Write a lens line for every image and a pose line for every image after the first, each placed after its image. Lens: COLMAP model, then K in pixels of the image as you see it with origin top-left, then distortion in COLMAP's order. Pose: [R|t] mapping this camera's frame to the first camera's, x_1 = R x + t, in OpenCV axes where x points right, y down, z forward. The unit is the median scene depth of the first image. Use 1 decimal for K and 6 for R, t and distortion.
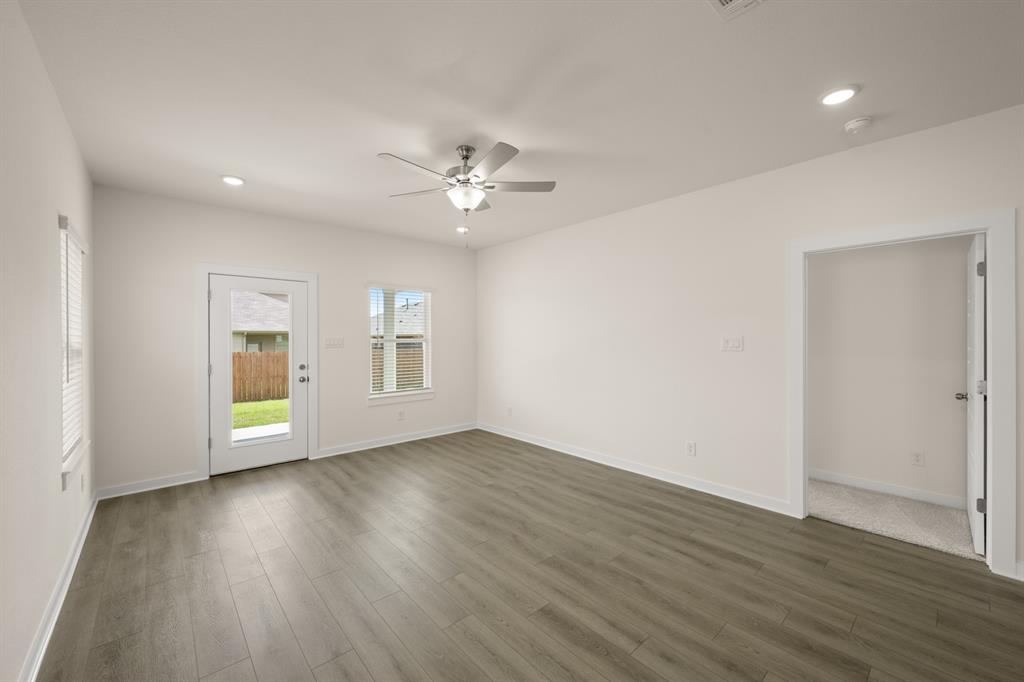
lens RADIAL K [[399.8, 0, 515.0], [0, 399.8, 339.6], [0, 0, 1]] dist [-0.000271, 0.000232]
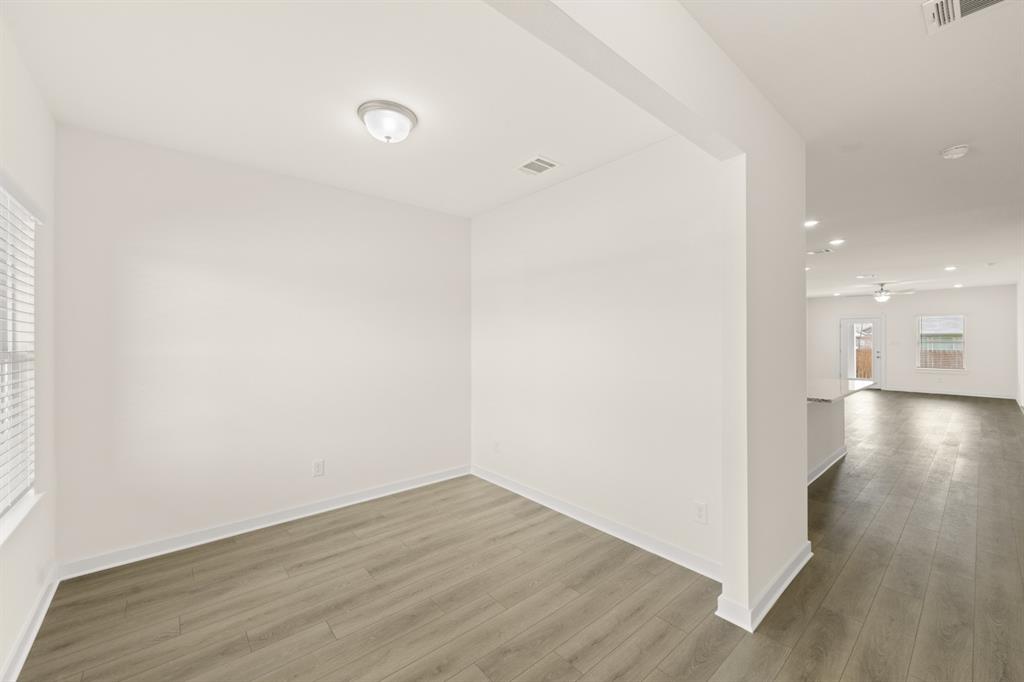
lens RADIAL K [[403.9, 0, 512.0], [0, 403.9, 338.8], [0, 0, 1]] dist [0.000544, 0.000885]
pose [[-0.022785, -0.002726, -0.999737, 3.070347], [-0.001178, 0.999996, -0.002700, -0.007628], [0.999740, 0.001116, -0.022788, -1.848963]]
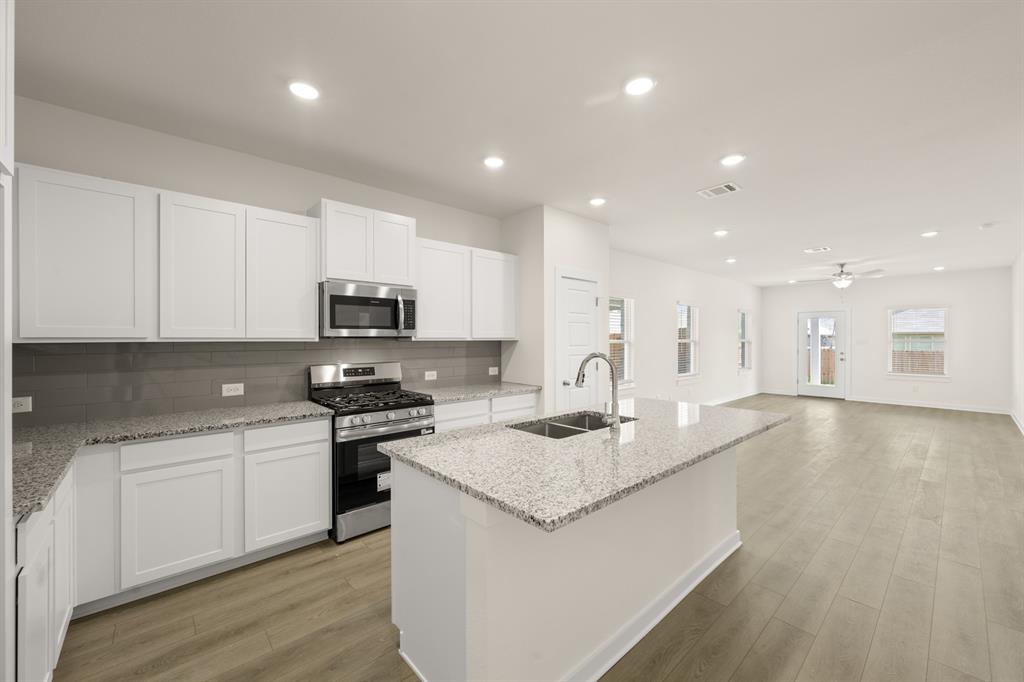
lens RADIAL K [[403.9, 0, 512.0], [0, 403.9, 338.8], [0, 0, 1]] dist [0.000544, 0.000885]
pose [[0.001214, 0.000050, -0.999999, 2.265199], [-0.003759, 0.999993, 0.000046, 0.001971], [0.999992, 0.003759, 0.001214, -1.011439]]
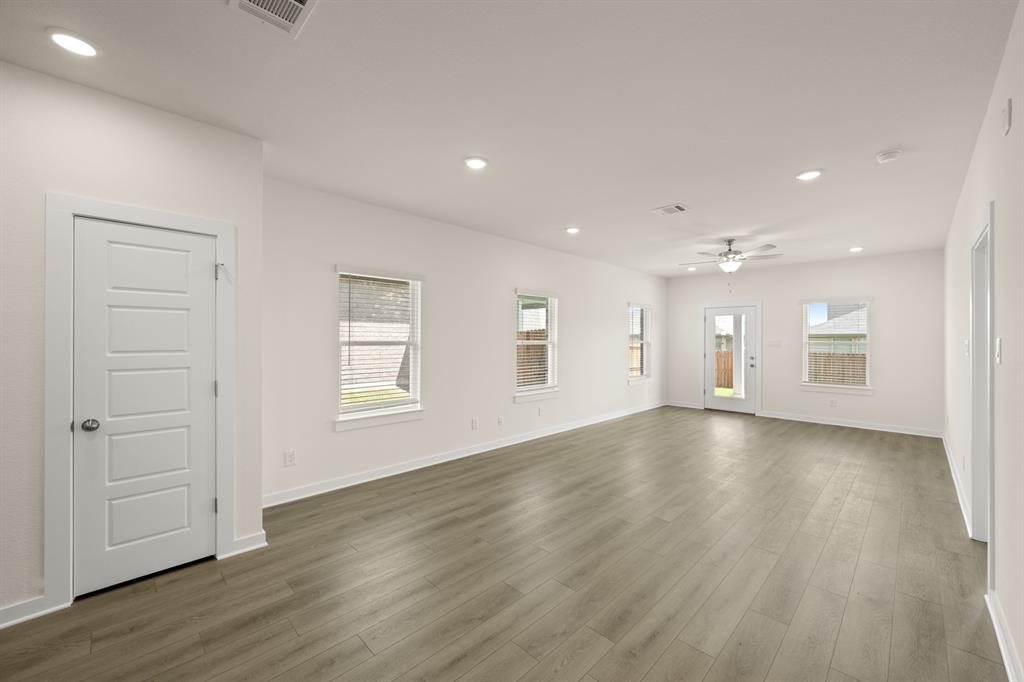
lens RADIAL K [[403.9, 0, 512.0], [0, 403.9, 338.8], [0, 0, 1]] dist [0.000544, 0.000885]
pose [[0.053217, -0.002588, -0.998580, 1.613900], [-0.006619, 0.999974, -0.002945, 0.000615], [0.998561, 0.006767, 0.053199, -0.118637]]
